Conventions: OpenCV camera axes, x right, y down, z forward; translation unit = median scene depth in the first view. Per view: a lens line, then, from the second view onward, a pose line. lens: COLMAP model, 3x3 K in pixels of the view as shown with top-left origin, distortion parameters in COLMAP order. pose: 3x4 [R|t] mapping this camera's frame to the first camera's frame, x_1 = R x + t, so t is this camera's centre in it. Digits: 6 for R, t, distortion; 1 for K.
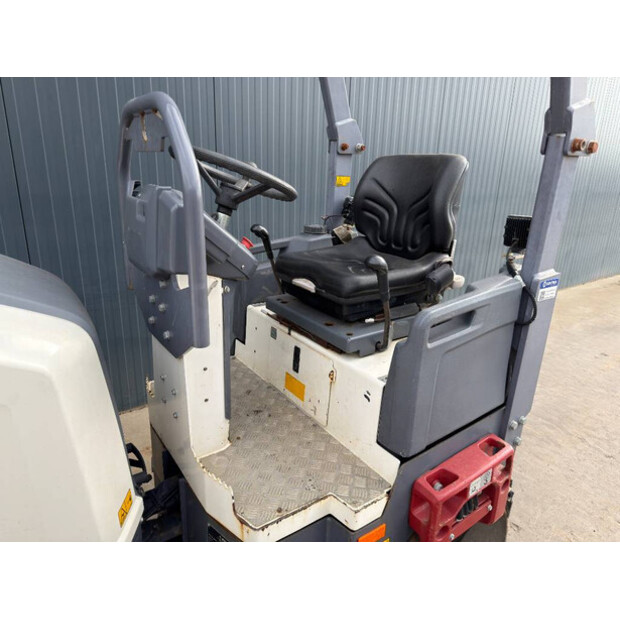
lens RADIAL K [[448.2, 0, 310.0], [0, 448.2, 310.0], [0, 0, 1]] dist [0.011592, -0.001542]
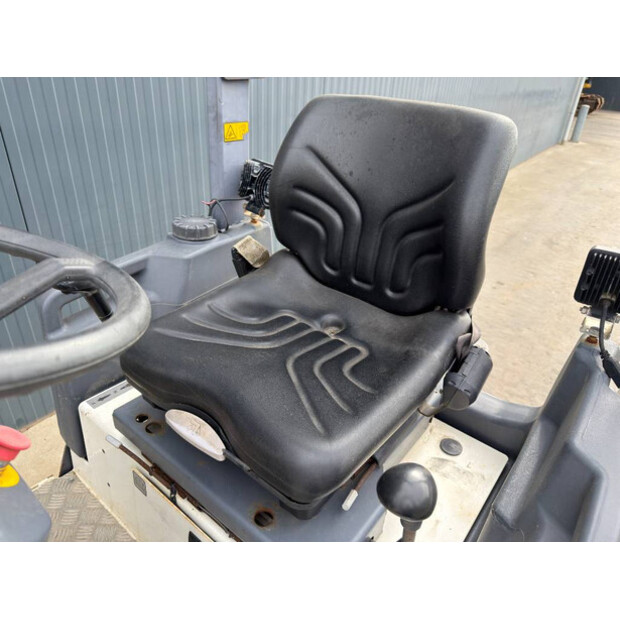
lens RADIAL K [[426.8, 0, 314.1], [0, 426.8, 305.7], [0, 0, 1]] dist [0.003095, -0.002203]
pose [[0.956669, -0.118193, 0.266110, 0.001328], [0.054135, 0.970174, 0.236288, -0.226189], [-0.286100, -0.211644, 0.934534, 0.507475]]
